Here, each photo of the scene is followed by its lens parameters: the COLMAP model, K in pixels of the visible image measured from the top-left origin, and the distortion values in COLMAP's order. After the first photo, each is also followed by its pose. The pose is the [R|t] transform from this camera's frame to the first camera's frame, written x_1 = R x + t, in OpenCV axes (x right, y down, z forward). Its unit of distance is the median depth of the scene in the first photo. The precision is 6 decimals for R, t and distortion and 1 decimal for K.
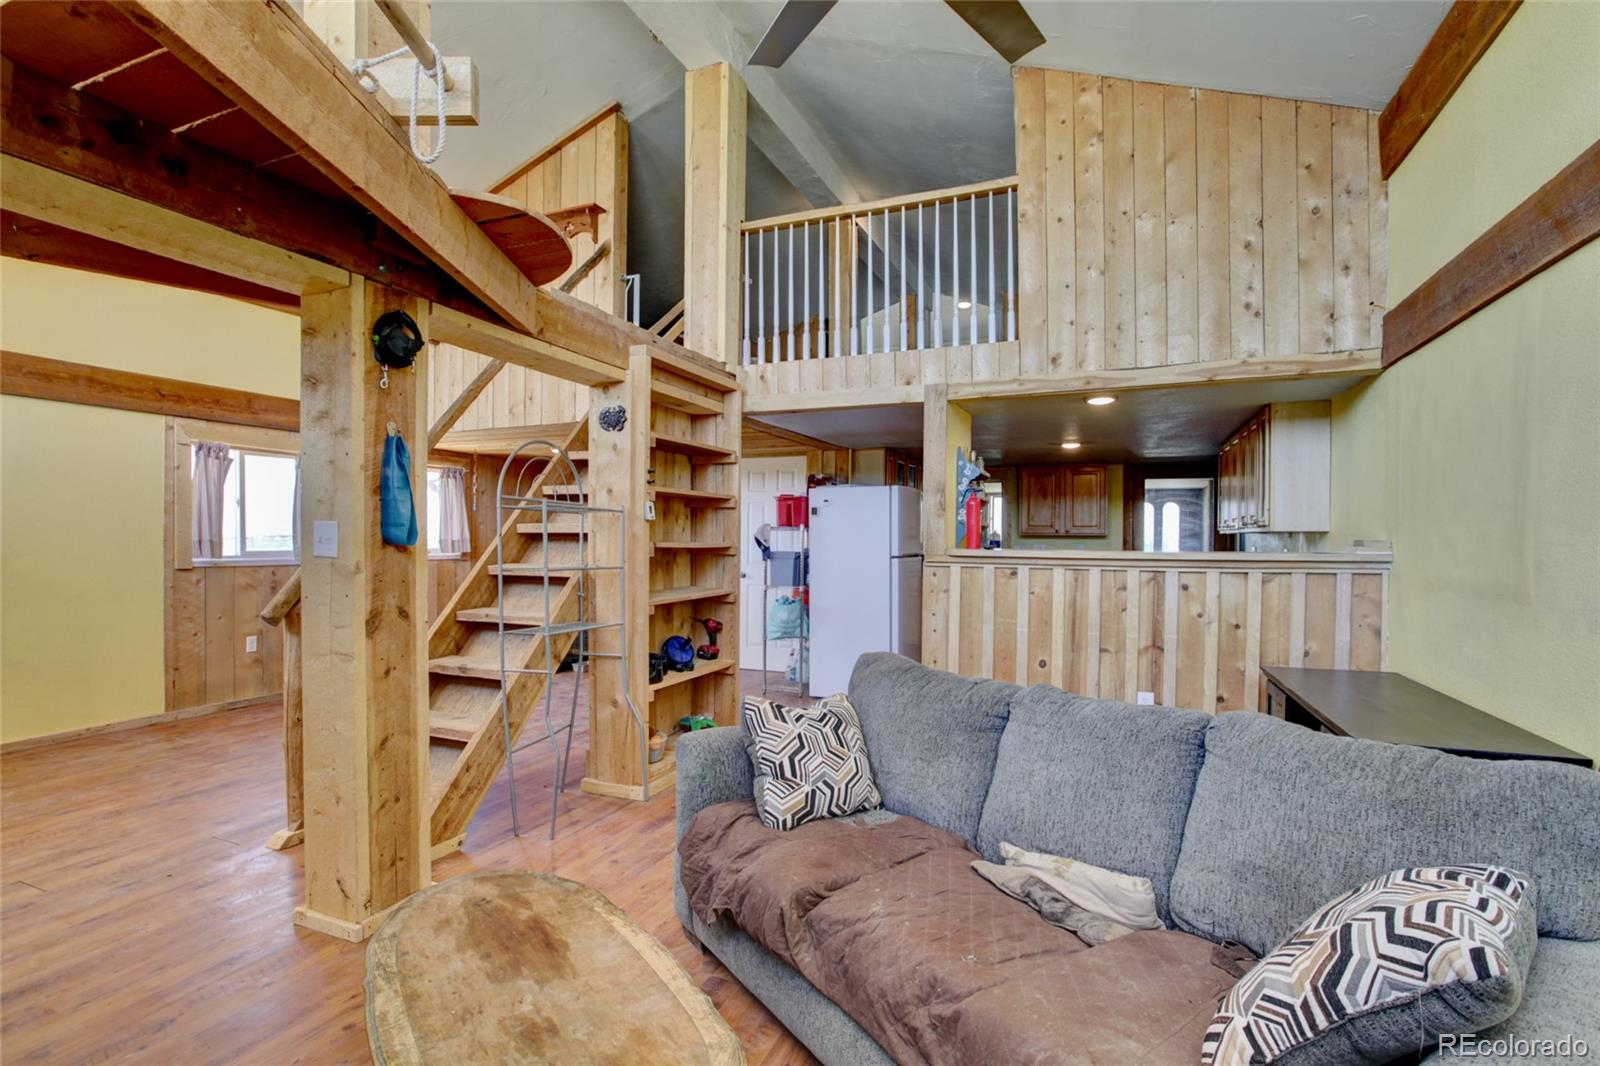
lens RADIAL K [[755.7, 0, 802.5], [0, 755.7, 544.0], [0, 0, 1]] dist [-0.064659, 0.027450]
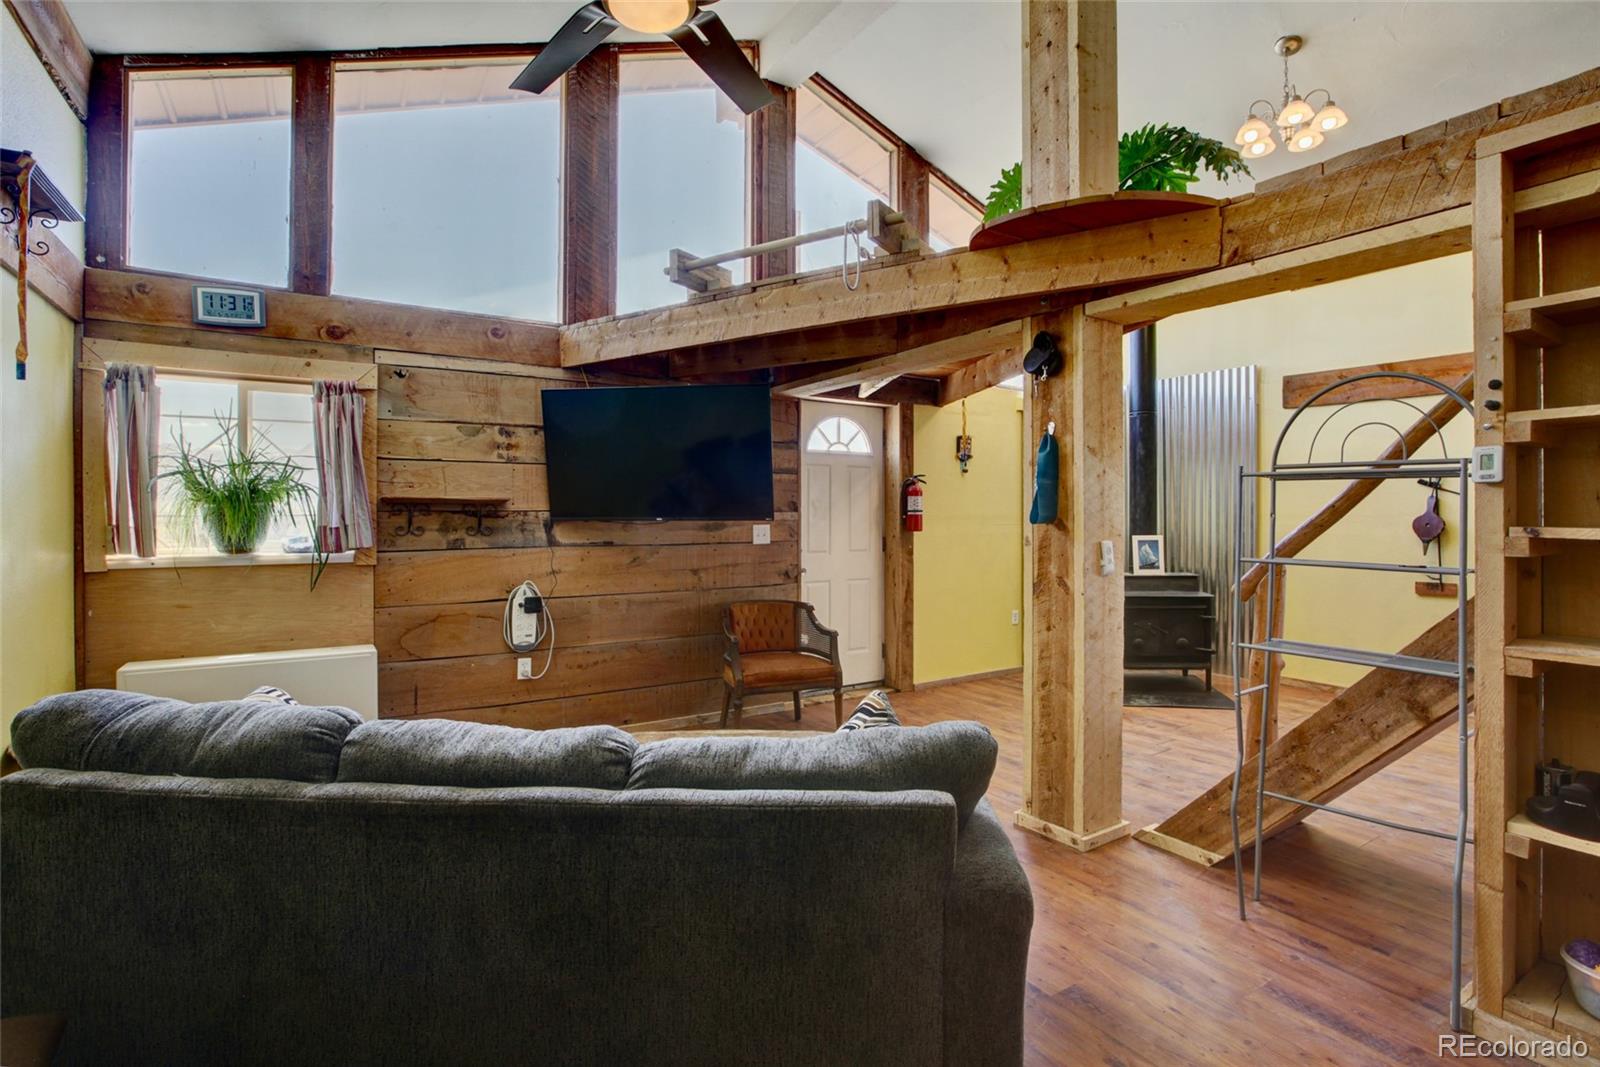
lens RADIAL K [[763.8, 0, 802.9], [0, 763.8, 516.7], [0, 0, 1]] dist [-0.048054, 0.015001]
pose [[-0.570433, -0.007268, -0.821312, 0.527903], [-0.011338, 0.999935, -0.000975, -0.003671], [0.821266, 0.008756, -0.570479, 1.043121]]
